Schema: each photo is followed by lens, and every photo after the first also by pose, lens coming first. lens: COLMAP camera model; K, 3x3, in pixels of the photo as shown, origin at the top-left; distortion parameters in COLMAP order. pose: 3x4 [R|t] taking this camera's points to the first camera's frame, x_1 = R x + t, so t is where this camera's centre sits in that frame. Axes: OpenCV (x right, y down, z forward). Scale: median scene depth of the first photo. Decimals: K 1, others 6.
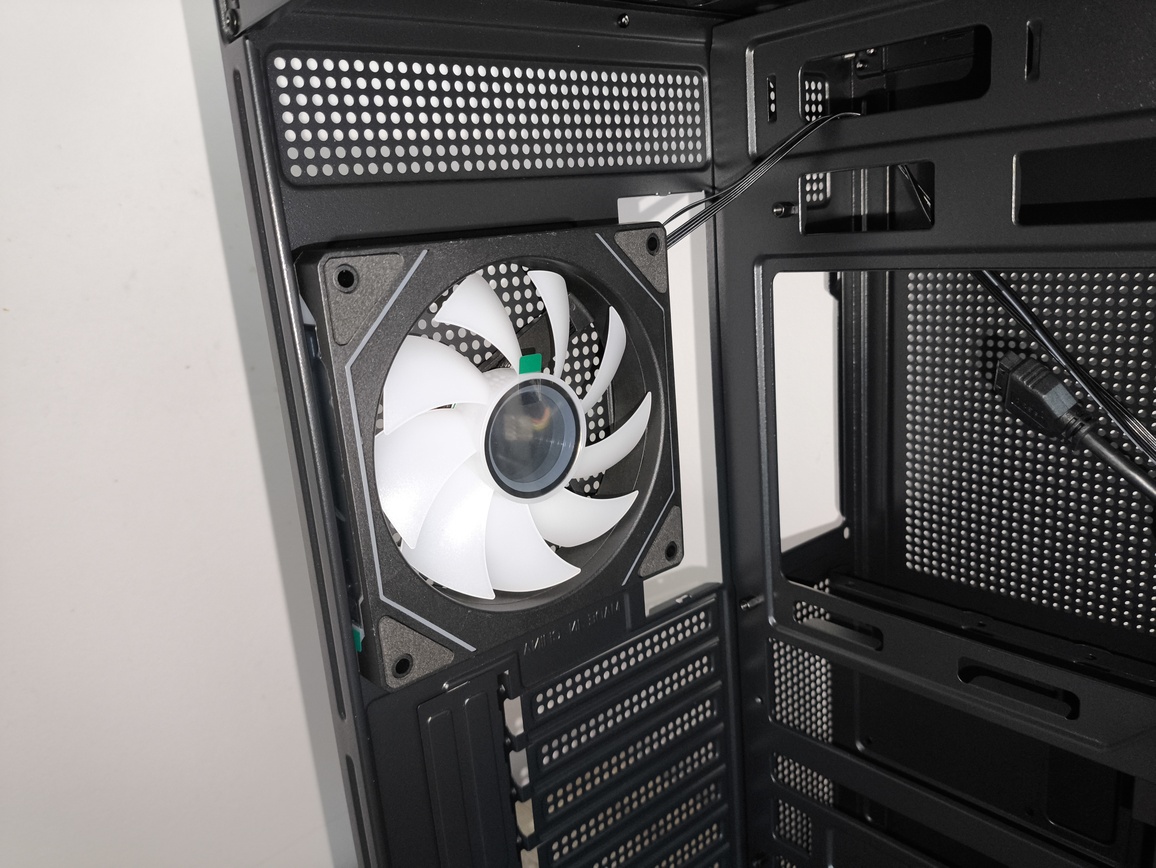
lens RADIAL K [[867.0, 0, 578.0], [0, 867.0, 434.0], [0, 0, 1]] dist [0.056497, -0.145869]
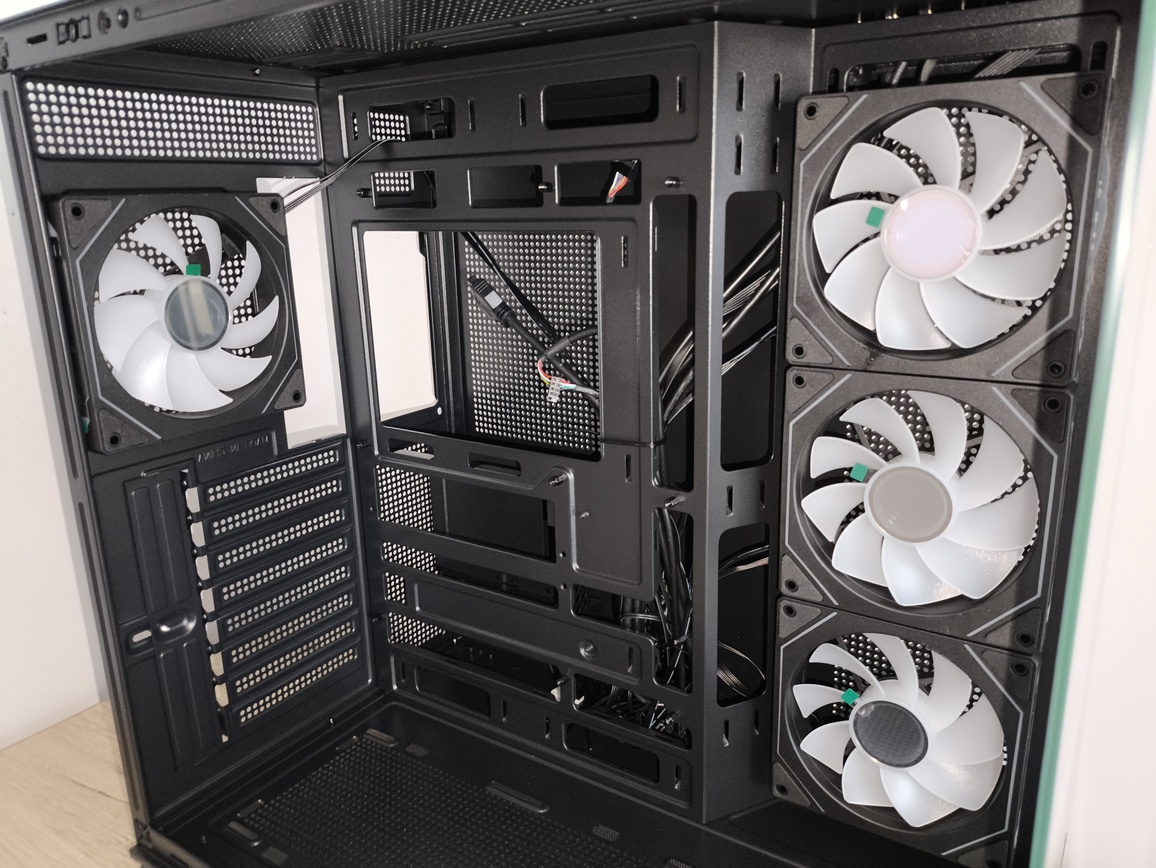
lens RADIAL K [[856.5, 0, 593.9], [0, 856.5, 433.1], [0, 0, 1]] dist [0.069670, -0.141423]
pose [[0.950263, -0.017573, 0.310952, 0.142548], [0.015733, 0.999841, 0.008425, 0.213104], [-0.311050, -0.003114, 0.950388, -0.774802]]
